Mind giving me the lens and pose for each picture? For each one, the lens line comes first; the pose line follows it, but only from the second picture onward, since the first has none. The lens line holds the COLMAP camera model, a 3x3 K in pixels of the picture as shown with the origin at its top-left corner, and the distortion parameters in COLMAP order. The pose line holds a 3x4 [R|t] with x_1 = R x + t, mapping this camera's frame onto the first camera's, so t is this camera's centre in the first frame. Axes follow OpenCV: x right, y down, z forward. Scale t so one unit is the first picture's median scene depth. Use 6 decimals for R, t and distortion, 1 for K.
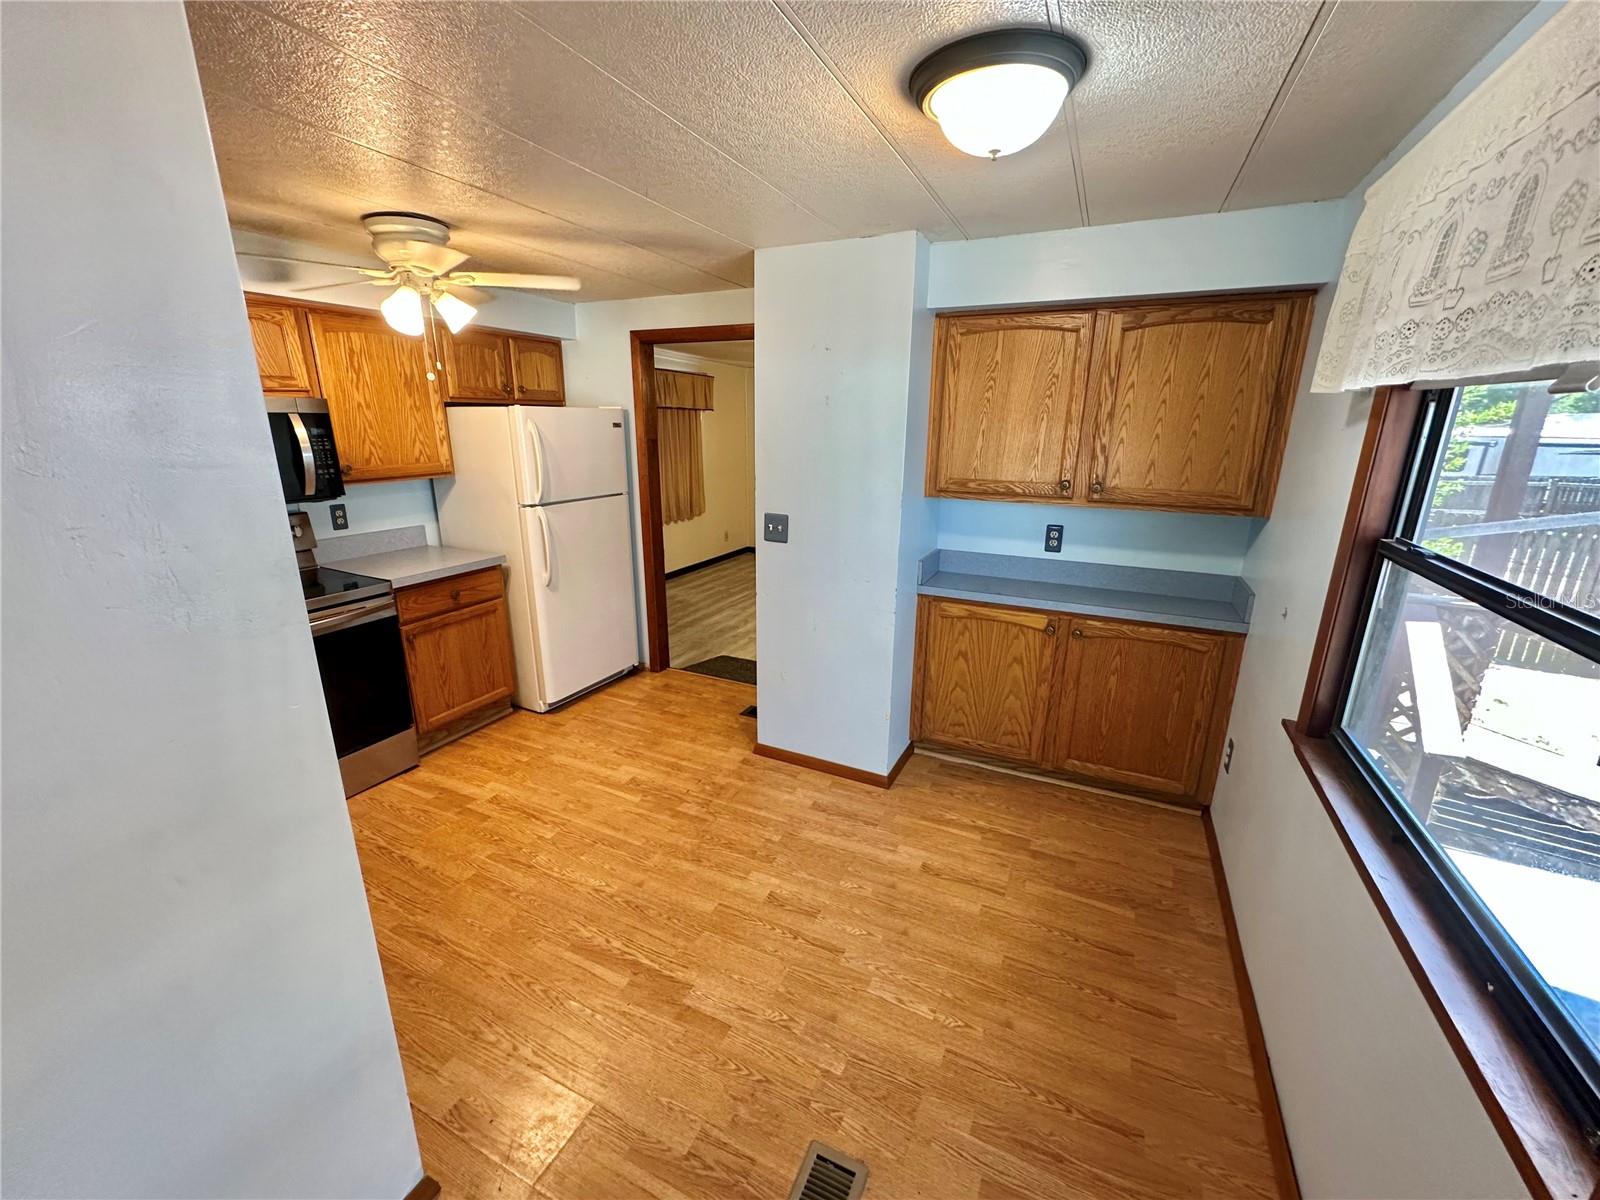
lens RADIAL K [[641.5, 0, 800.3], [0, 641.5, 604.5], [0, 0, 1]] dist [-0.002400, 0.001045]
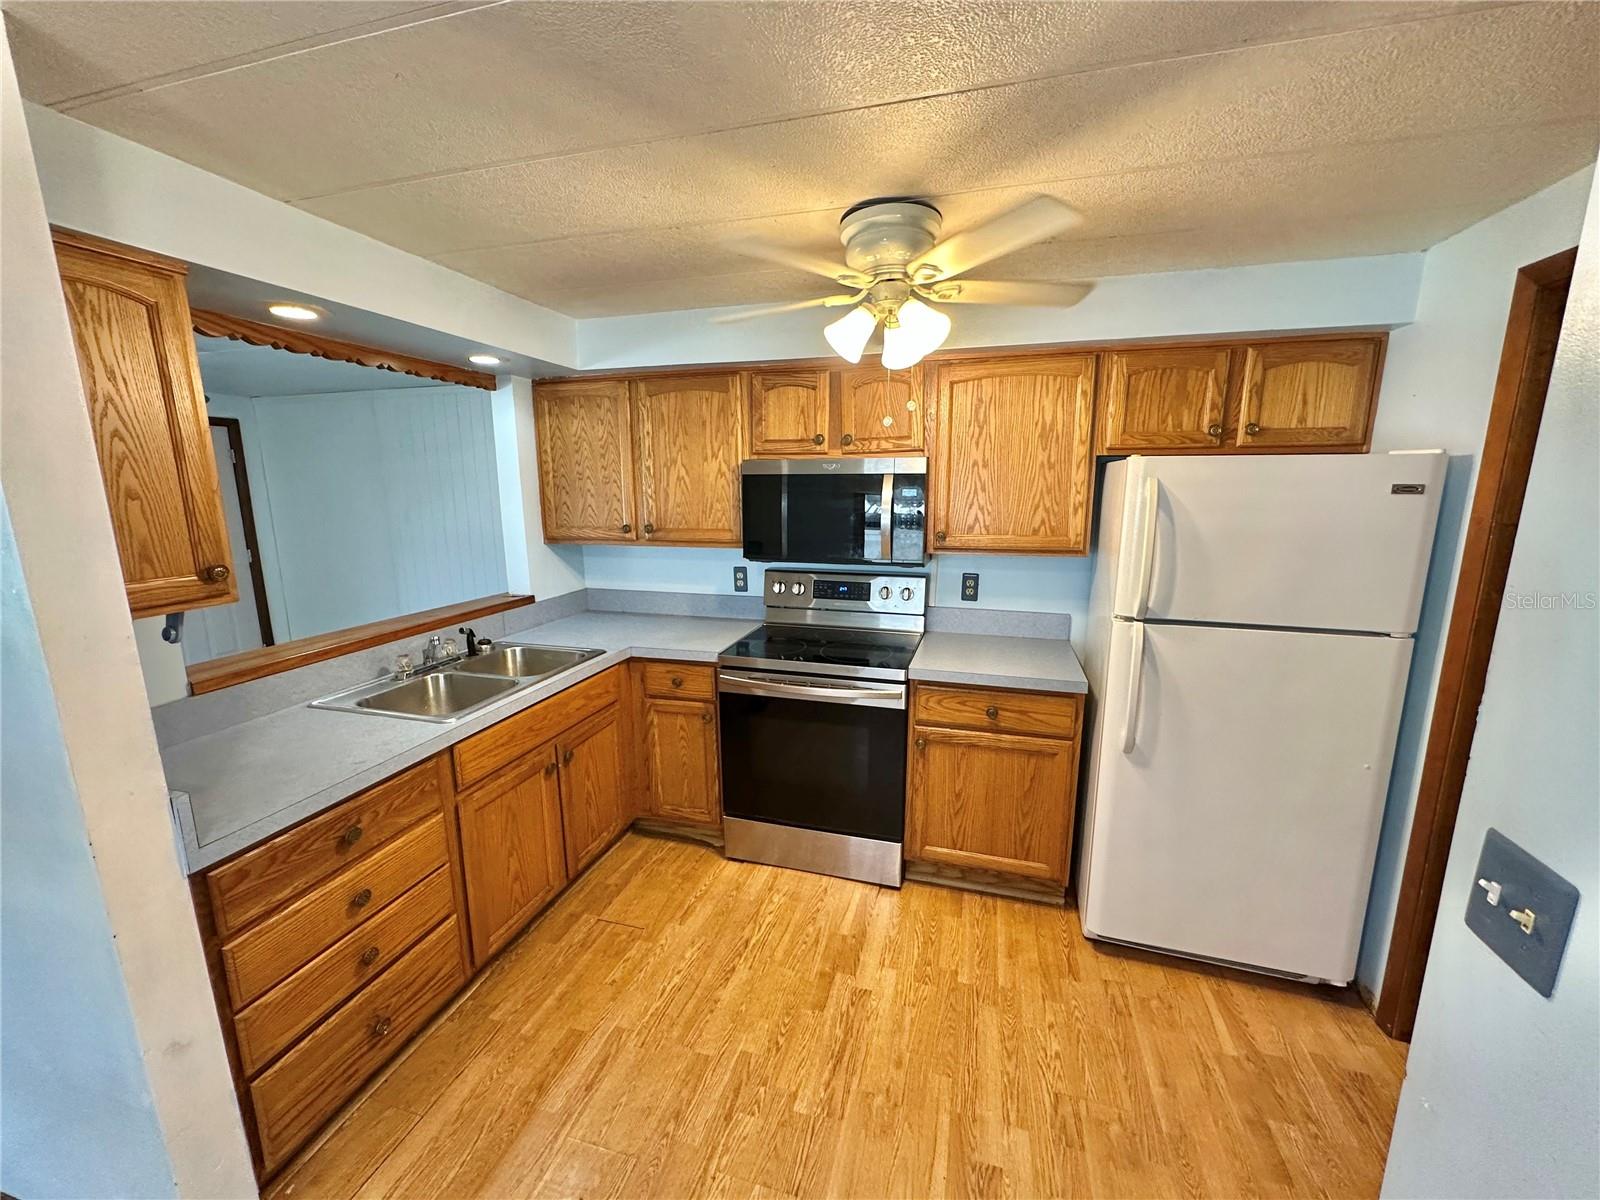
lens RADIAL K [[641.5, 0, 798.7], [0, 641.5, 602.0], [0, 0, 1]] dist [-0.002400, 0.001045]
pose [[0.159979, 0.176674, -0.971181, 0.120993], [-0.272181, 0.953608, 0.128641, -0.172703], [0.948854, 0.243757, 0.200645, 0.619091]]
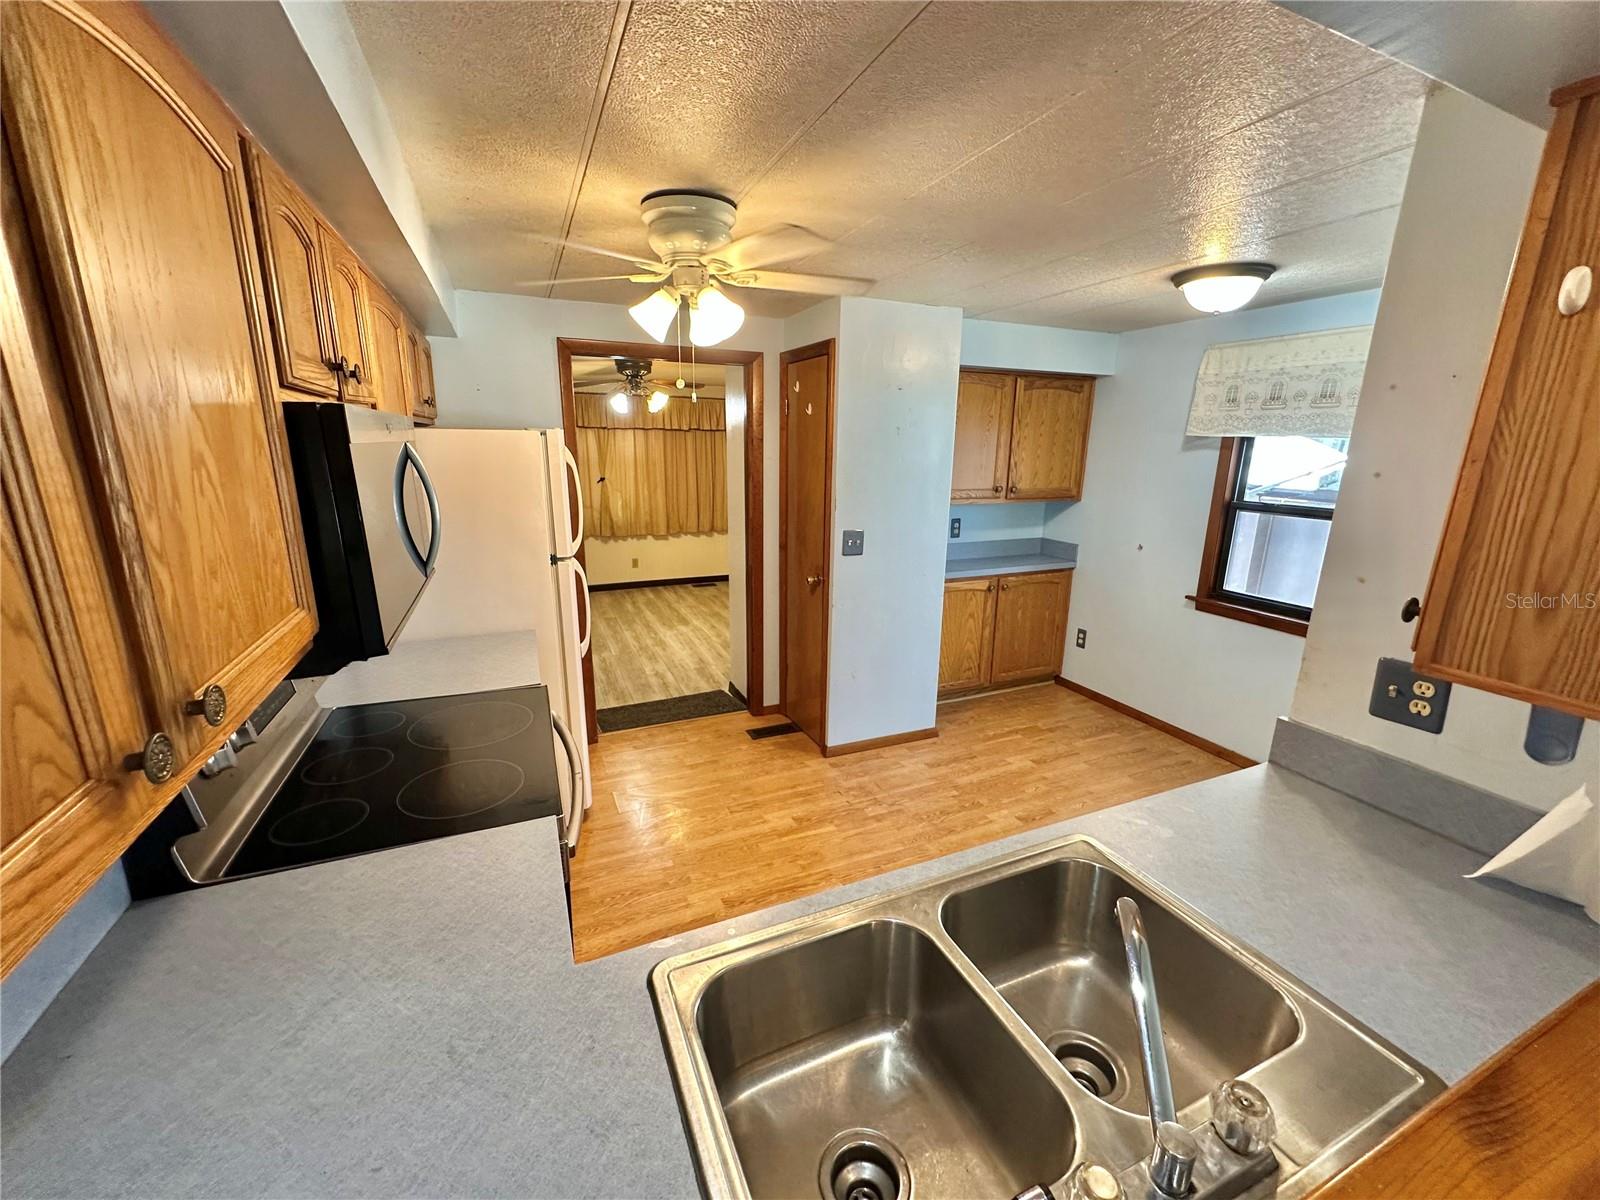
lens RADIAL K [[641.5, 0, 809.6], [0, 641.5, 604.8], [0, 0, 1]] dist [-0.002400, 0.001045]
pose [[0.647302, -0.188886, 0.738459, -0.838495], [0.201833, 0.976703, 0.072906, -0.099798], [-0.735026, 0.101854, 0.670345, 0.289085]]
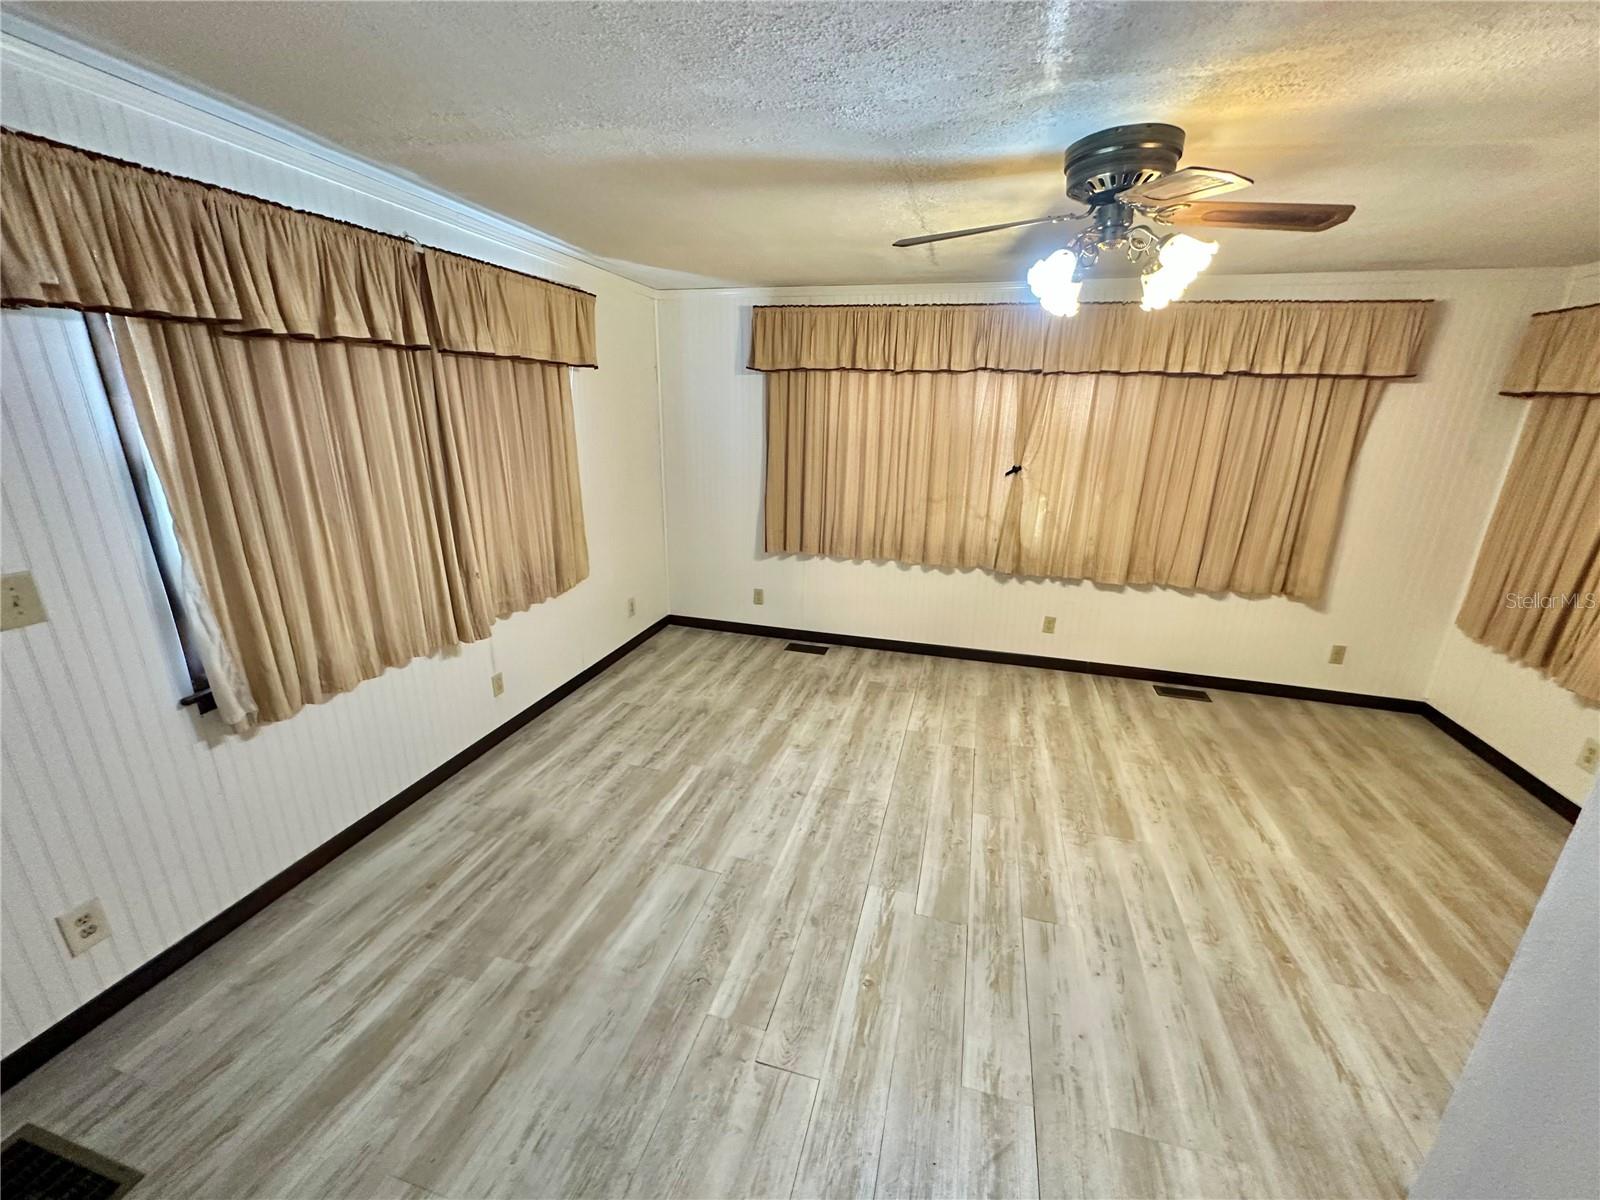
lens RADIAL K [[641.5, 0, 798.6], [0, 641.5, 603.9], [0, 0, 1]] dist [-0.002400, 0.001045]
pose [[0.985433, -0.043679, 0.164357, -0.172228], [0.037767, 0.998528, 0.038927, -0.325663], [-0.165816, -0.032153, 0.985632, 1.163616]]
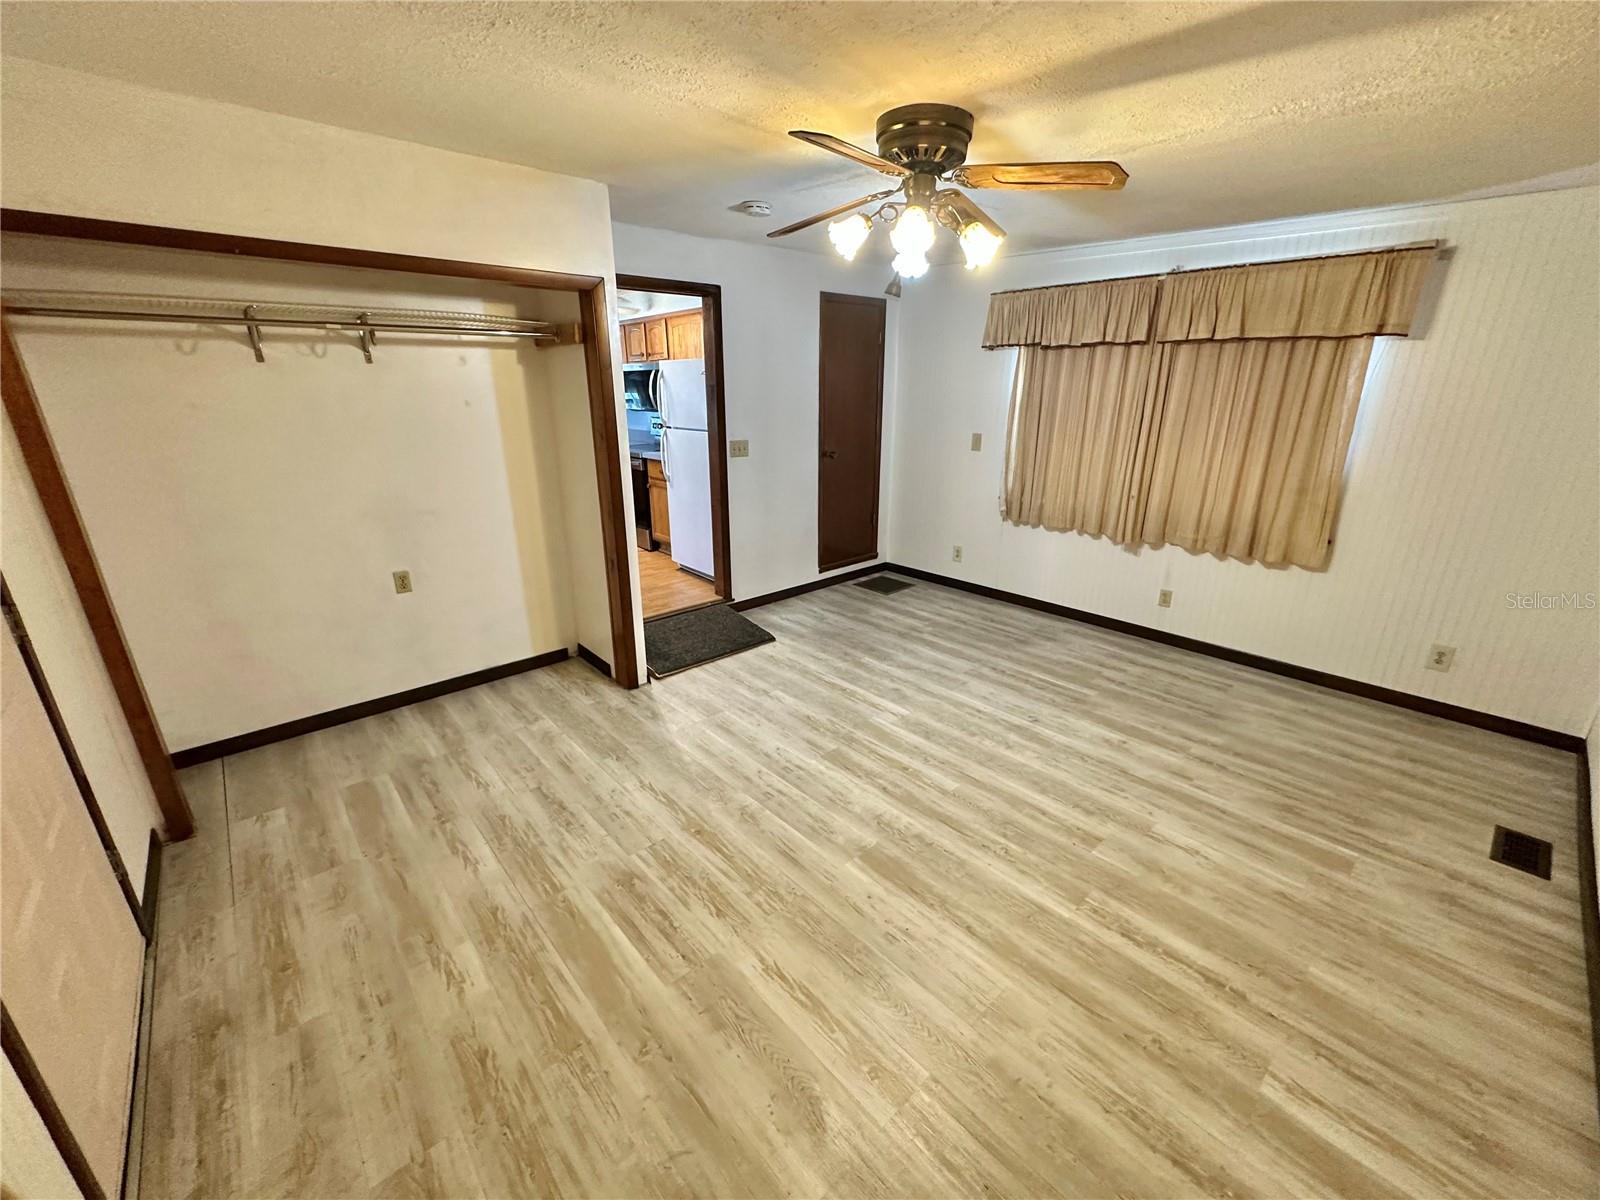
lens RADIAL K [[641.5, 0, 800.4], [0, 641.5, 601.2], [0, 0, 1]] dist [-0.002400, 0.001045]
pose [[-0.383293, 0.283611, -0.879006, 0.970985], [-0.259174, 0.880428, 0.397083, -0.500677], [0.886519, 0.380014, -0.263957, 1.928378]]
